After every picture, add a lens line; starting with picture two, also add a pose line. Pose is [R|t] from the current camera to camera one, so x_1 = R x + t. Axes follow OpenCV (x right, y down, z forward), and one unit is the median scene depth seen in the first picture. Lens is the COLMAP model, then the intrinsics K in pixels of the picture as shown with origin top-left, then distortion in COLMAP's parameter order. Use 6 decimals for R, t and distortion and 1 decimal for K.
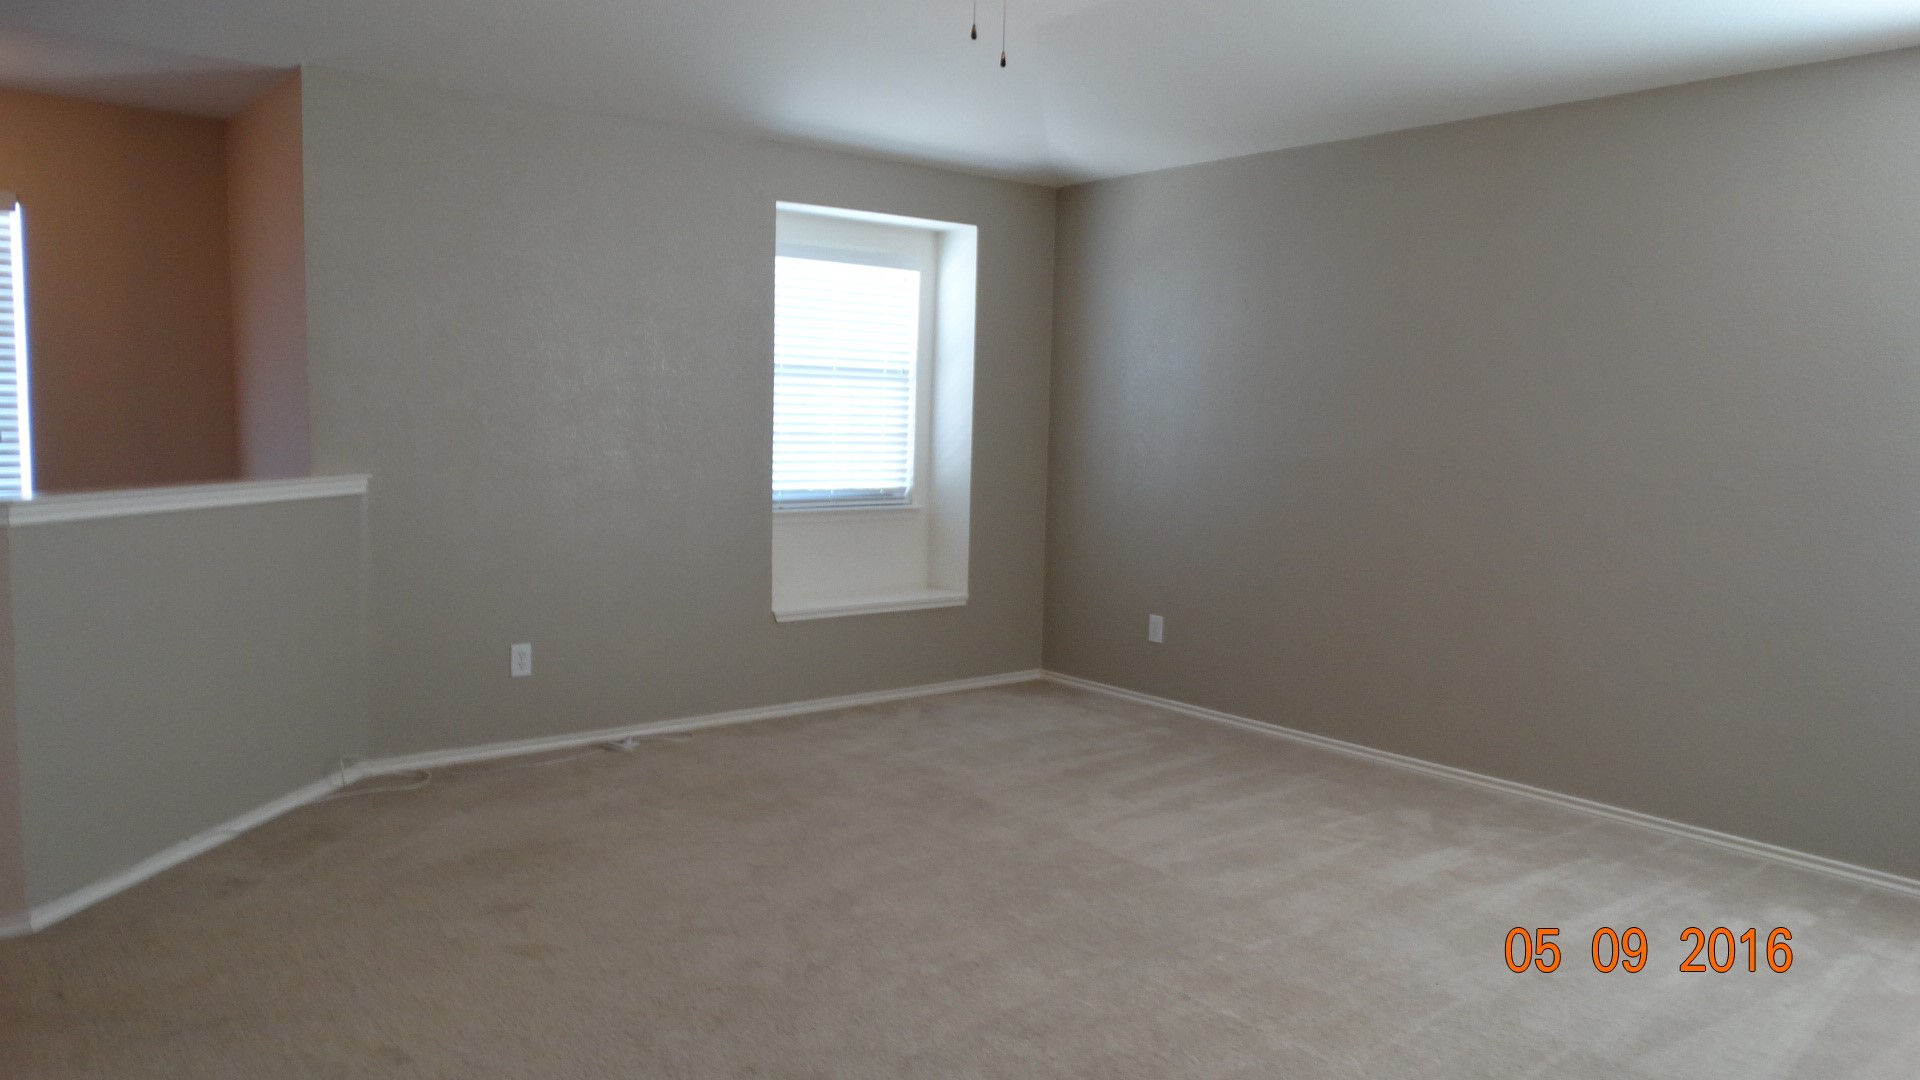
lens RADIAL K [[1347.2, 0, 955.6], [0, 1347.2, 540.7], [0, 0, 1]] dist [-0.020791, 0.010637]
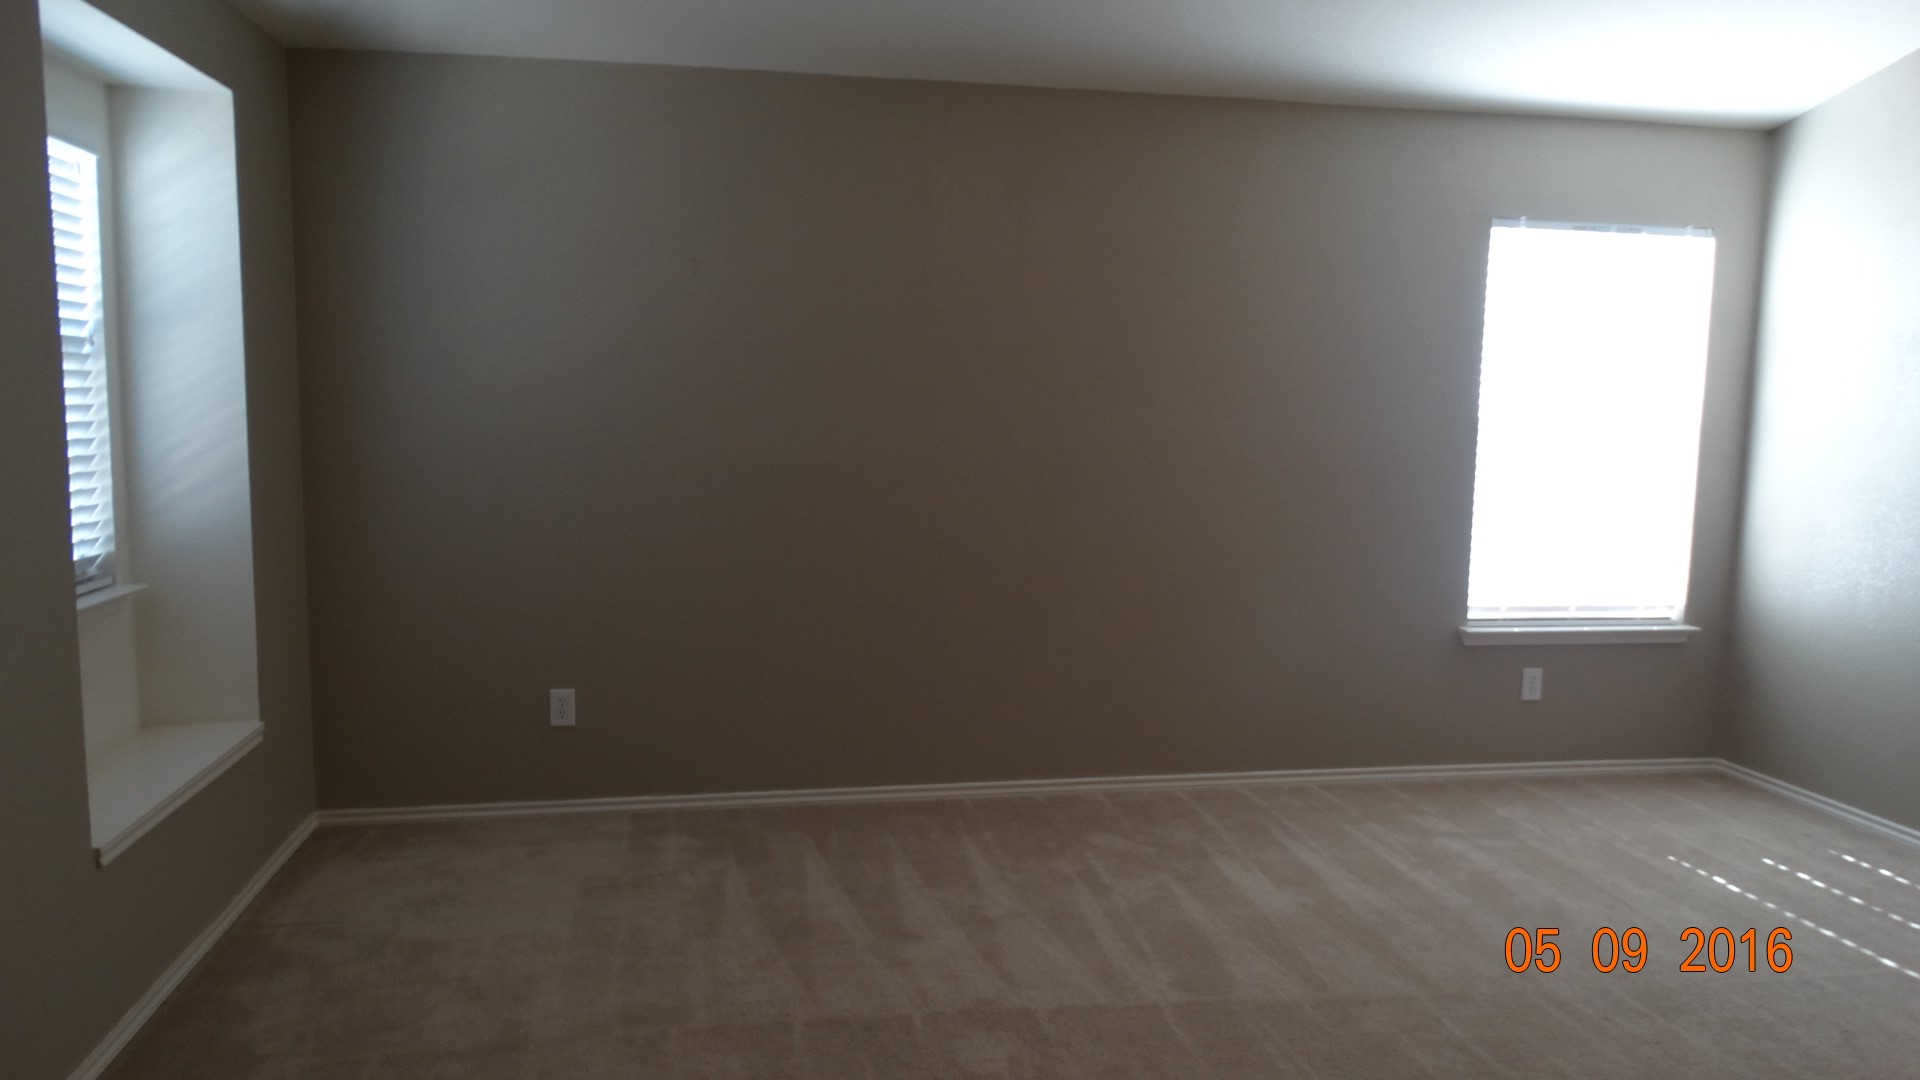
lens RADIAL K [[1347.2, 0, 958.7], [0, 1347.2, 536.0], [0, 0, 1]] dist [-0.020791, 0.010637]
pose [[0.473864, -0.109965, 0.873705, -0.529804], [0.081990, 0.993372, 0.080558, -0.094826], [-0.876773, 0.033461, 0.479740, 0.671813]]
